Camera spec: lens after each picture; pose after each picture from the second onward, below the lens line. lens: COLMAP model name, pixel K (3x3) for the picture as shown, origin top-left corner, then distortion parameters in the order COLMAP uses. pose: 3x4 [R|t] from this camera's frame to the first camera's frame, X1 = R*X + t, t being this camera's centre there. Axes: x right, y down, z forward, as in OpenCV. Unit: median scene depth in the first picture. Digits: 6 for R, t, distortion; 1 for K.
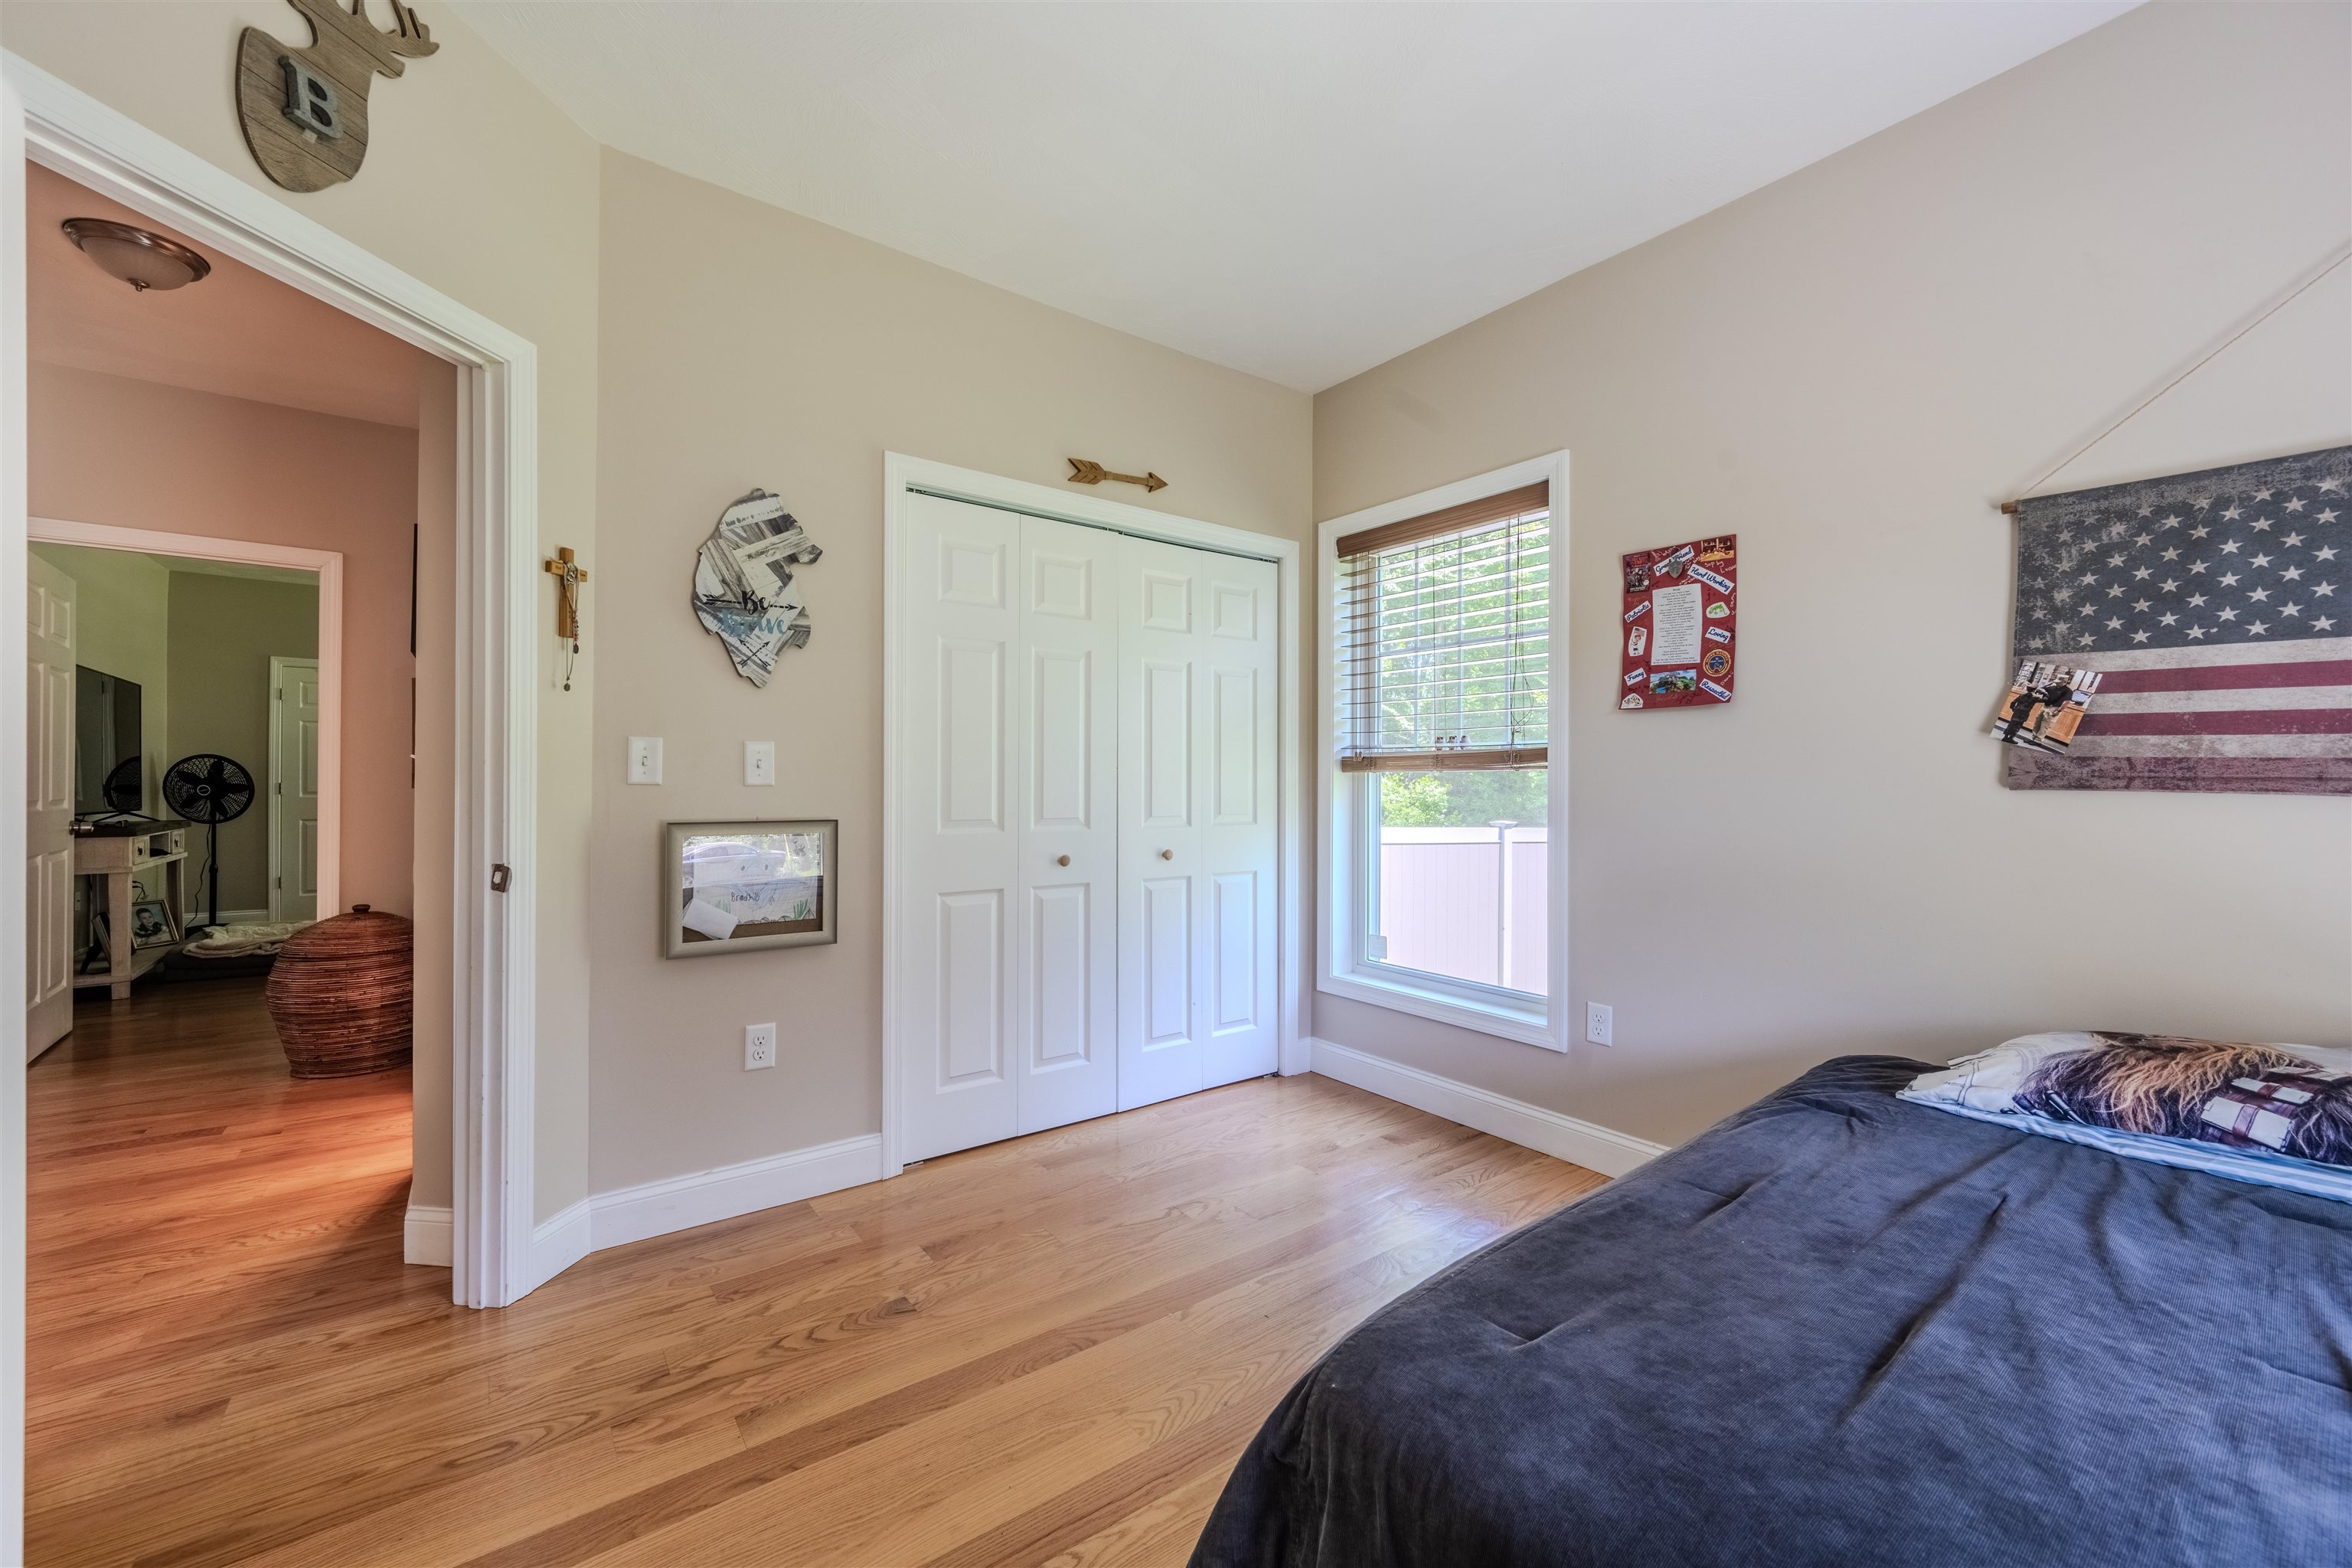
lens RADIAL K [[923.9, 0, 1180.1], [0, 923.9, 779.3], [0, 0, 1]] dist [0.001085, -0.000077]
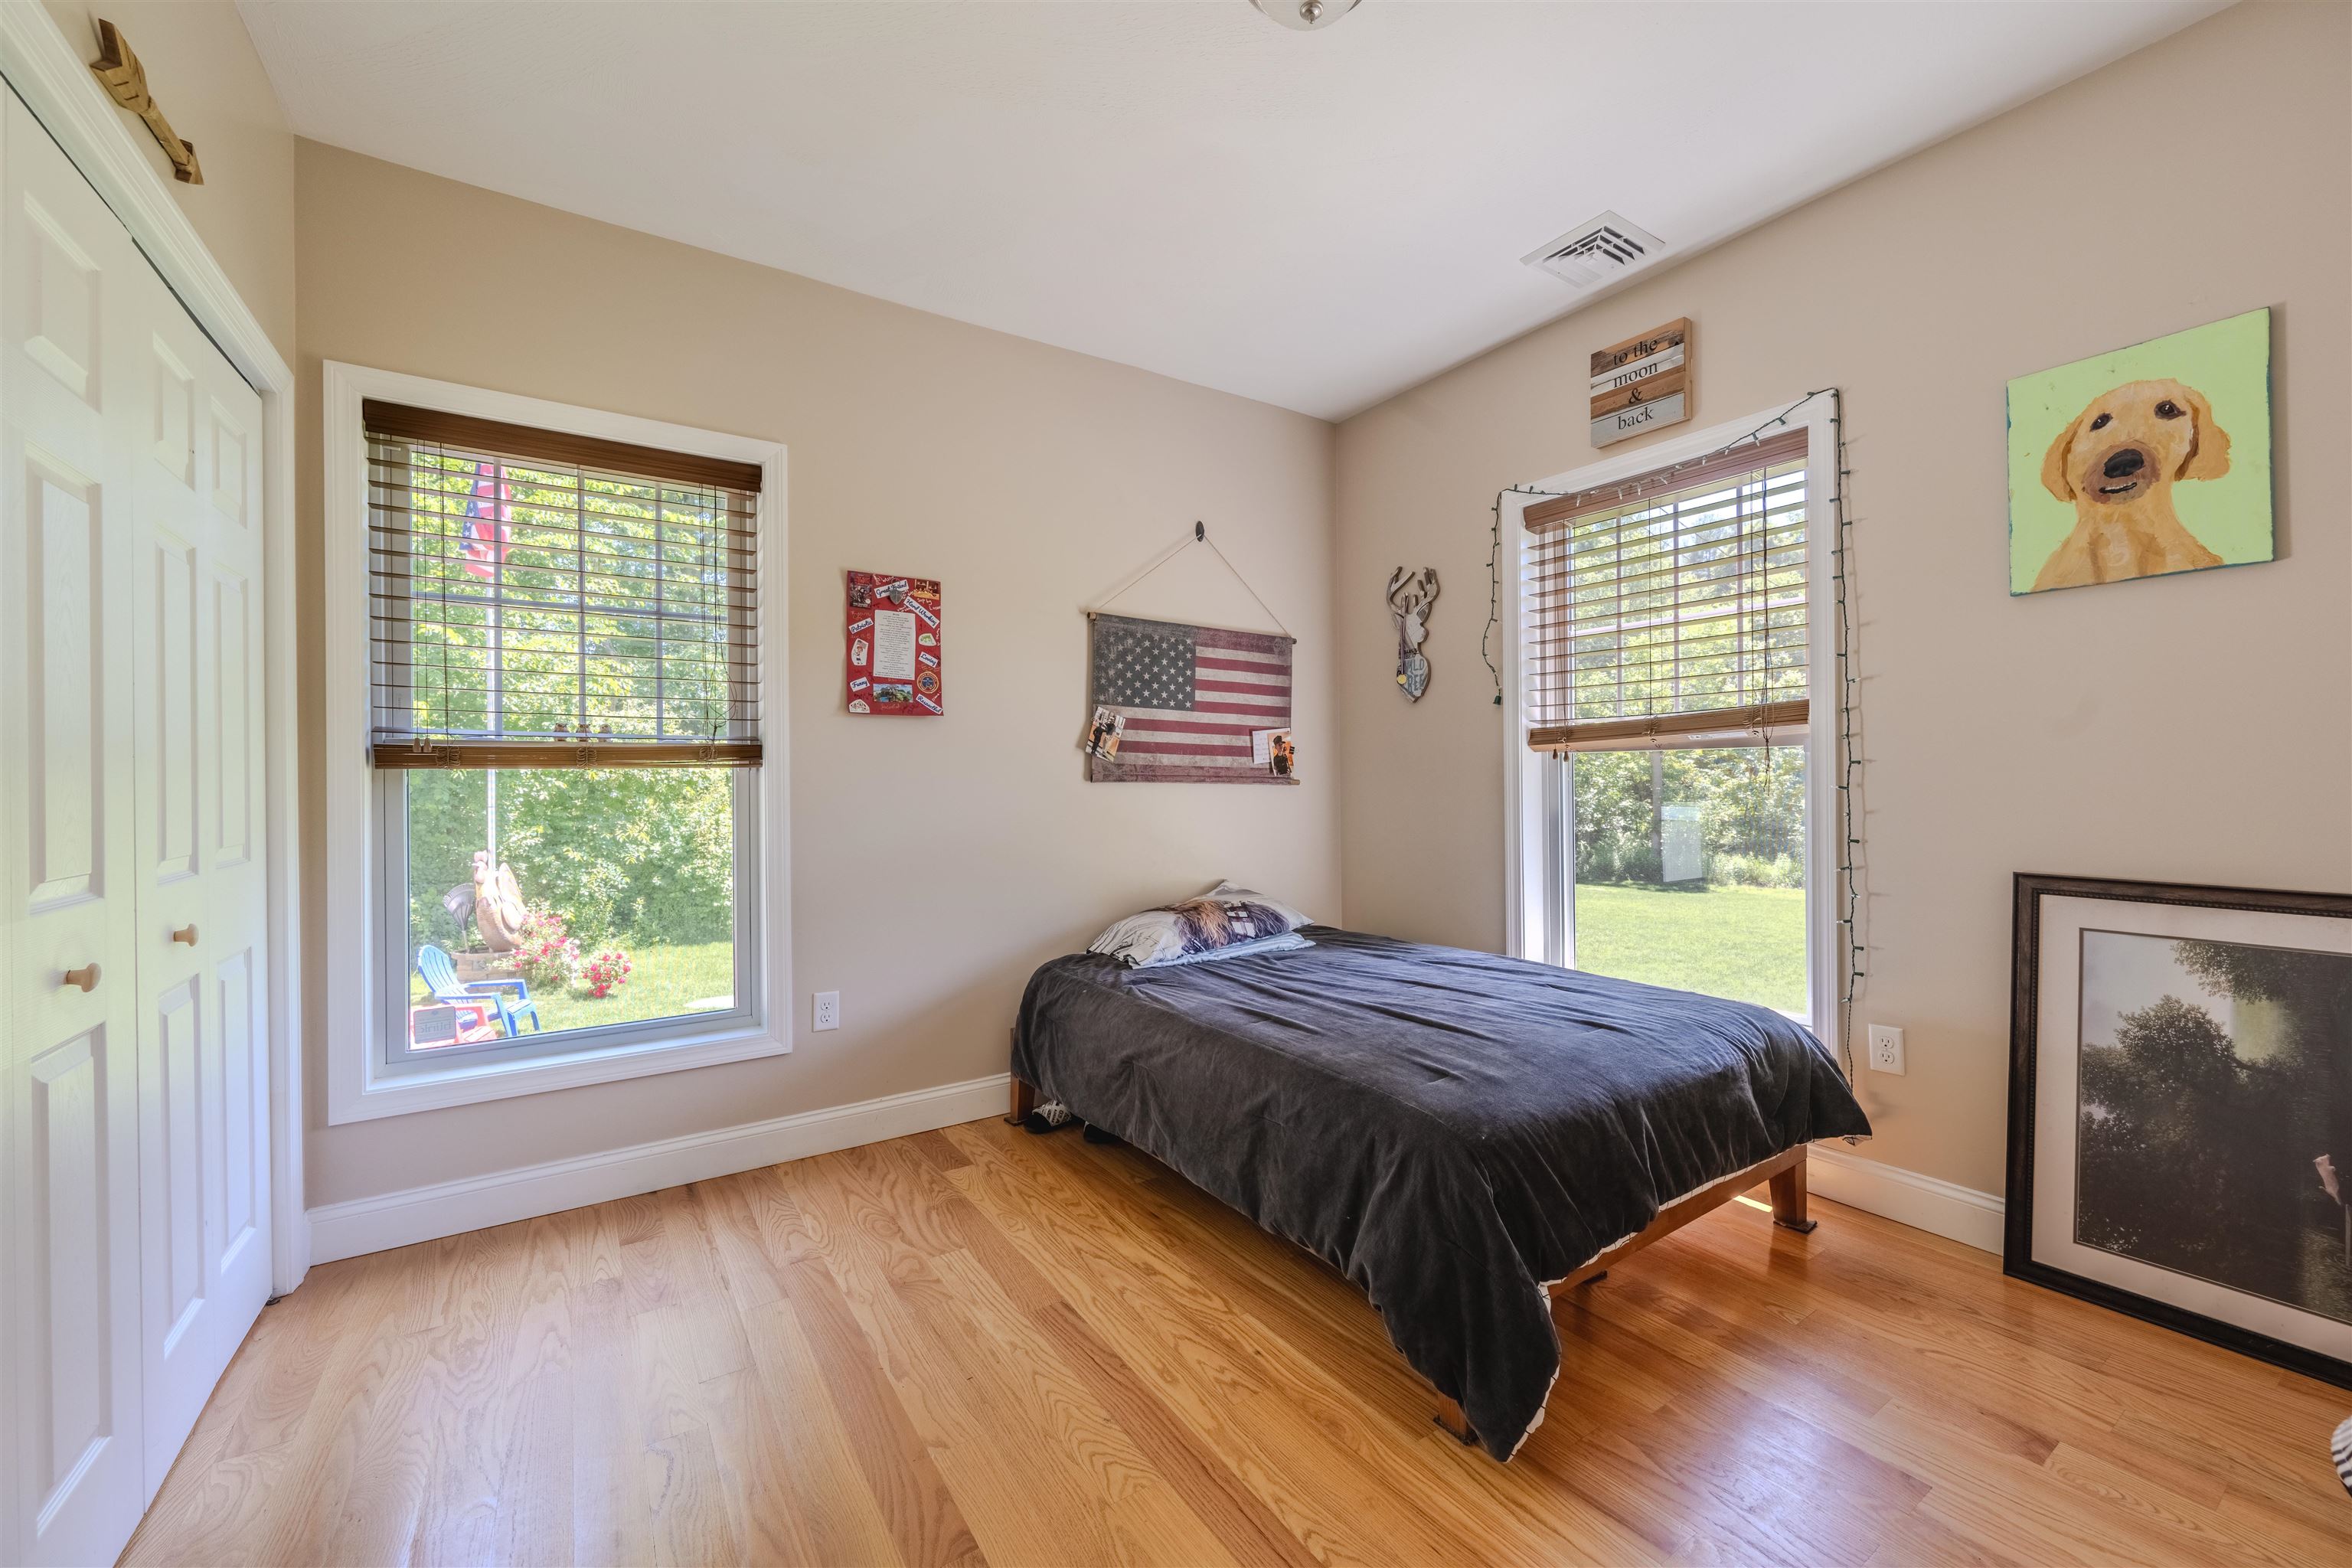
lens RADIAL K [[923.9, 0, 1180.1], [0, 923.9, 779.3], [0, 0, 1]] dist [0.001085, -0.000077]
pose [[0.060352, -0.003156, 0.998172, -0.766470], [0.005185, 0.999983, 0.002848, 0.001500], [-0.998164, 0.005003, 0.060367, 0.724369]]
